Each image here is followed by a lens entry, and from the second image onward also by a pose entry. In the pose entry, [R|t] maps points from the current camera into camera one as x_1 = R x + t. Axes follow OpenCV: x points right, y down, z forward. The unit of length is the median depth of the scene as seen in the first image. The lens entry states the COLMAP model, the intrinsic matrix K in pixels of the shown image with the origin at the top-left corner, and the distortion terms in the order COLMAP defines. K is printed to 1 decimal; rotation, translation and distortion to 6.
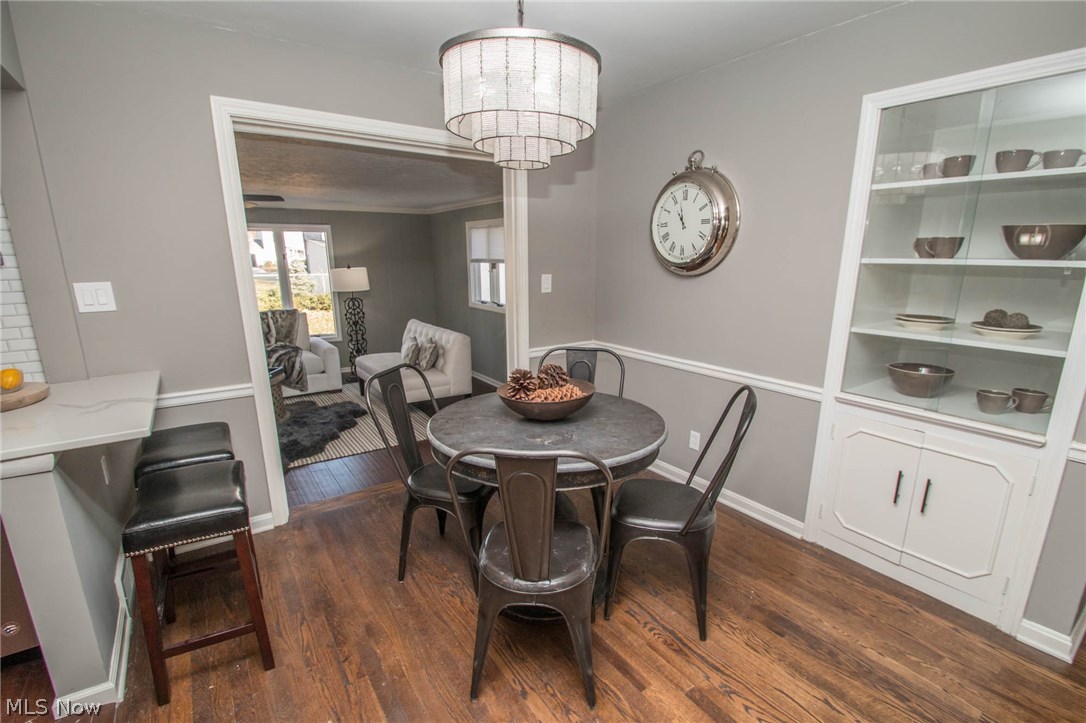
lens RADIAL K [[501.0, 0, 545.2], [0, 501.0, 379.3], [0, 0, 1]] dist [-0.001233, -0.001242]
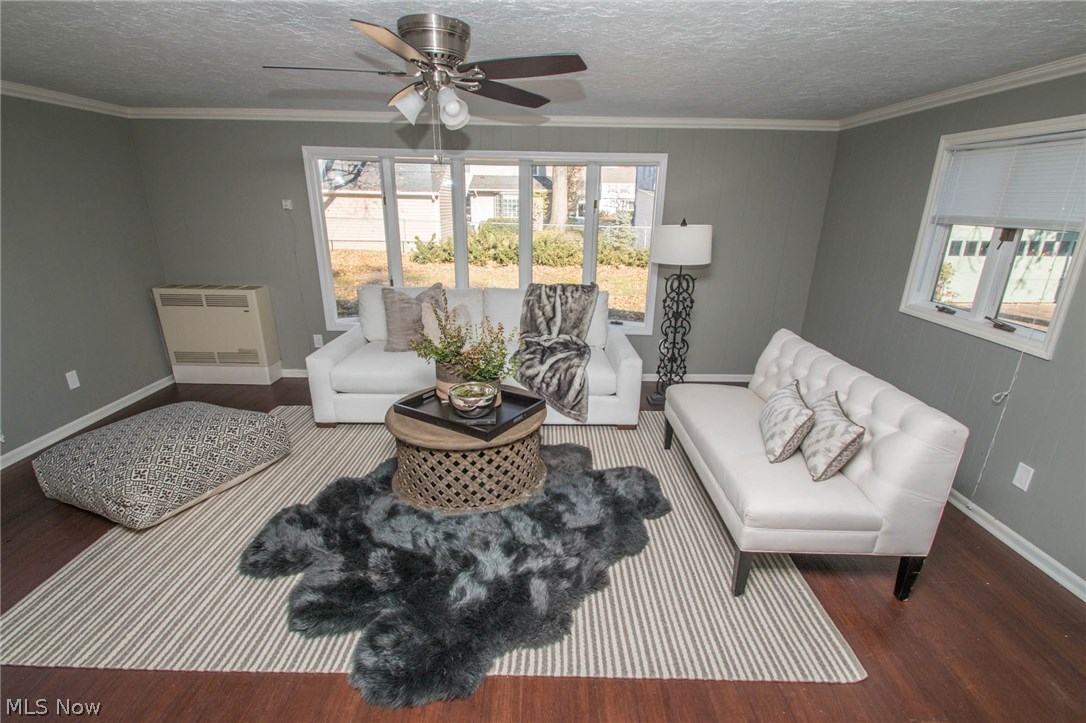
lens RADIAL K [[501.0, 0, 545.2], [0, 501.0, 379.3], [0, 0, 1]] dist [-0.001233, -0.001242]
pose [[0.822784, 0.205919, -0.529739, -0.197437], [-0.159825, 0.978275, 0.132035, -0.107675], [0.545419, -0.023971, 0.837820, 0.456431]]
